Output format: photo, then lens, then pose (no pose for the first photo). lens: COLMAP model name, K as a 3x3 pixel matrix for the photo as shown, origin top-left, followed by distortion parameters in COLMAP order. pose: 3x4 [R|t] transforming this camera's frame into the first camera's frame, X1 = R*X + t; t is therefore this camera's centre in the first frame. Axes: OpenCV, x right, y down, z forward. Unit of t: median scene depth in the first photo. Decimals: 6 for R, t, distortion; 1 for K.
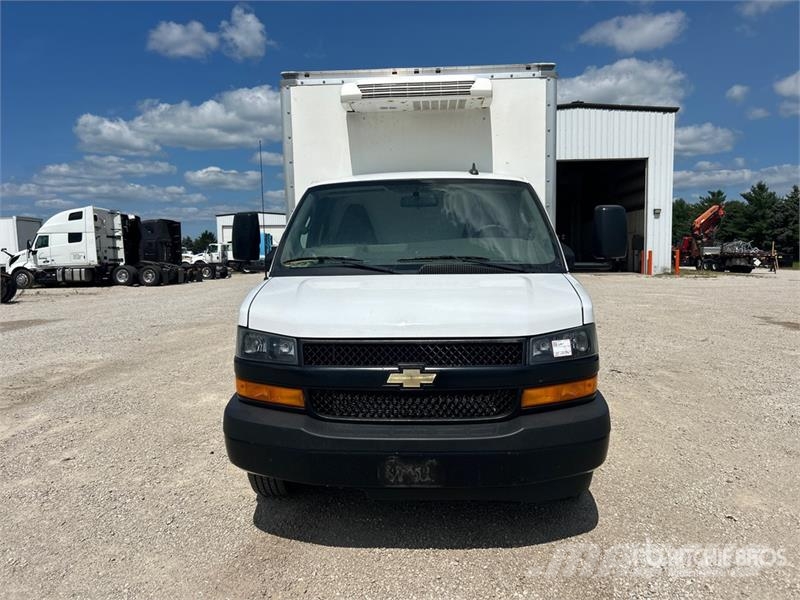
lens RADIAL K [[628.1, 0, 402.8], [0, 628.1, 298.9], [0, 0, 1]] dist [0.032410, -0.041341]
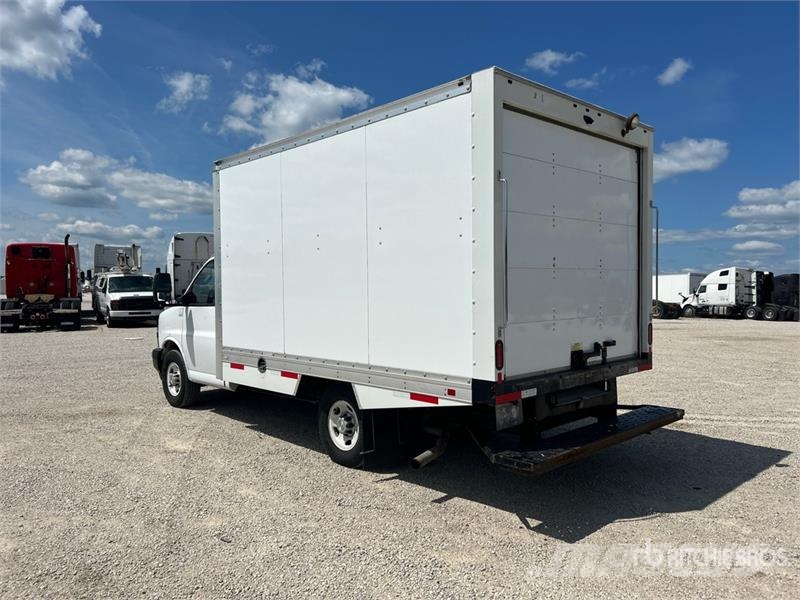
lens RADIAL K [[628.1, 0, 403.4], [0, 628.1, 308.1], [0, 0, 1]] dist [0.032410, -0.041341]
pose [[0.551223, 0.045697, -0.833105, 0.348420], [-0.097277, 0.995209, -0.009774, 0.046944], [0.828668, 0.086430, 0.553028, -0.511515]]
